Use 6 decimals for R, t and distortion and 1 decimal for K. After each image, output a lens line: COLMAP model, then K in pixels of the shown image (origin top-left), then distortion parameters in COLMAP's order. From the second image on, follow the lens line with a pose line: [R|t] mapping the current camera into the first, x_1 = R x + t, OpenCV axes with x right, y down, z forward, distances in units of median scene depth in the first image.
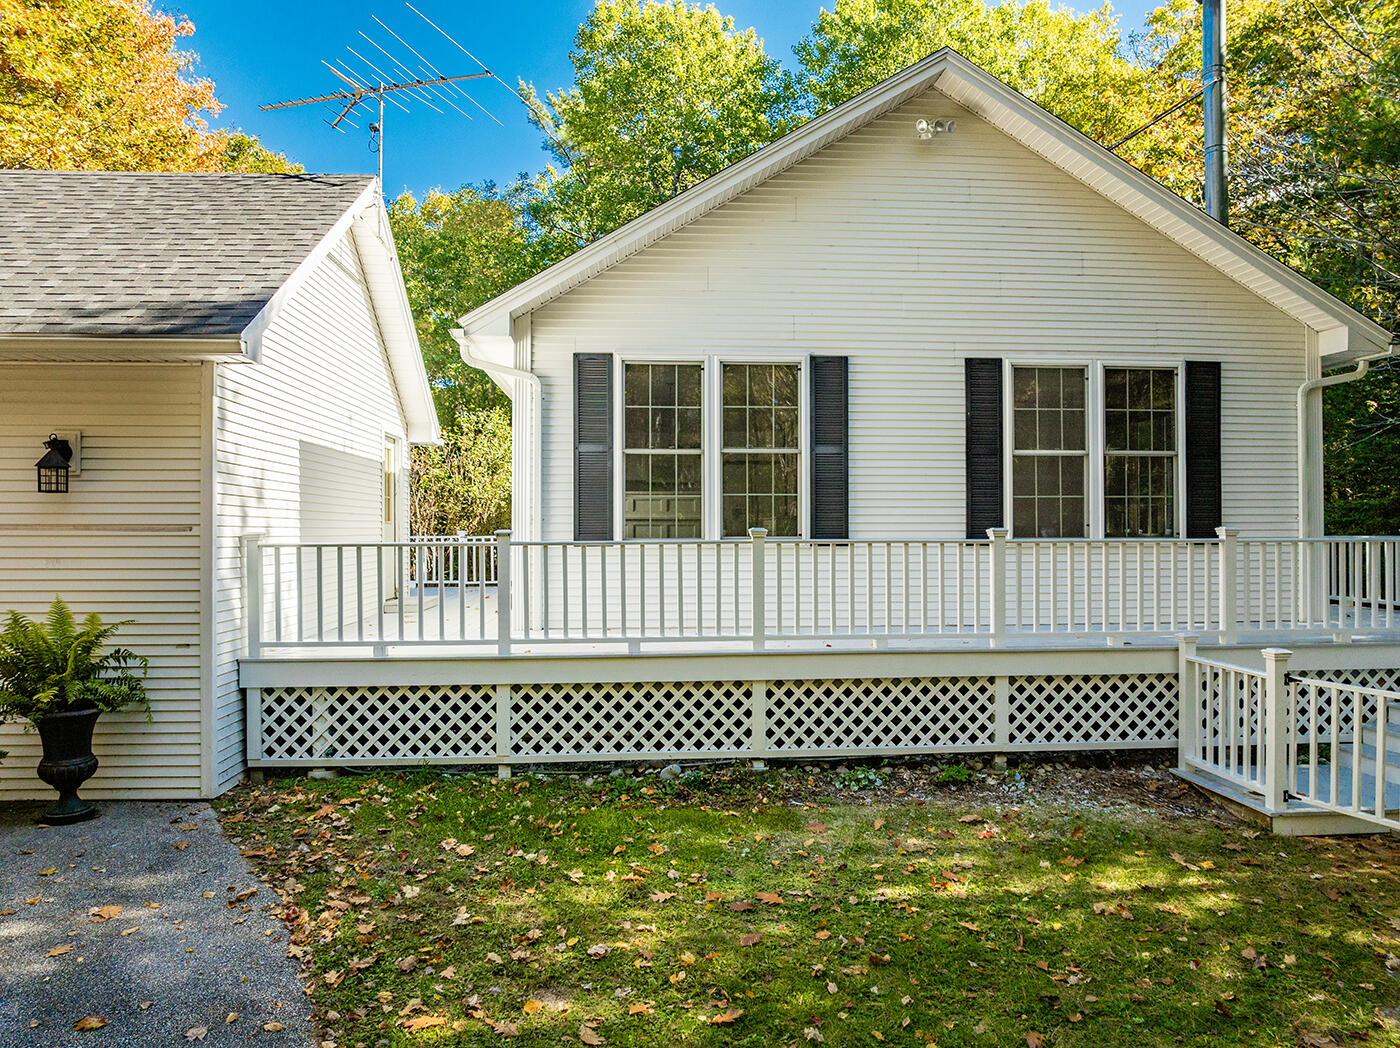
lens RADIAL K [[996.4, 0, 707.6], [0, 996.4, 523.0], [0, 0, 1]] dist [-0.035423, 0.007101]
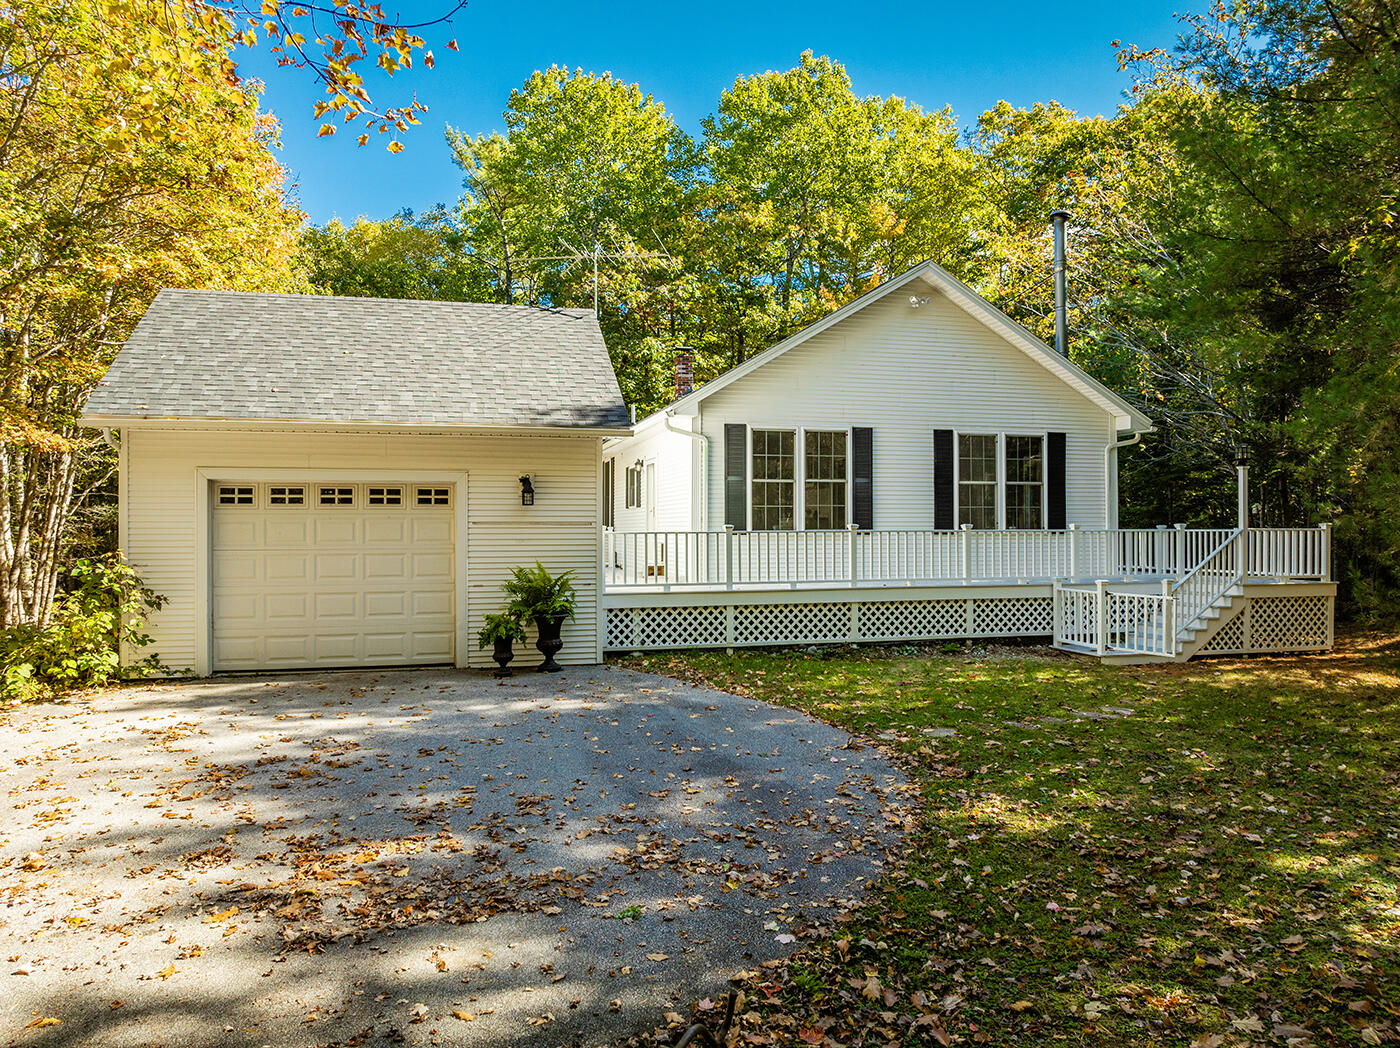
lens RADIAL K [[997.7, 0, 700.0], [0, 997.7, 524.0], [0, 0, 1]] dist [-0.009676, -0.002066]
pose [[0.983899, 0.000329, 0.178723, -0.585803], [-0.000854, 0.999996, 0.002863, -0.000533], [-0.178722, -0.002970, 0.983895, -0.853262]]
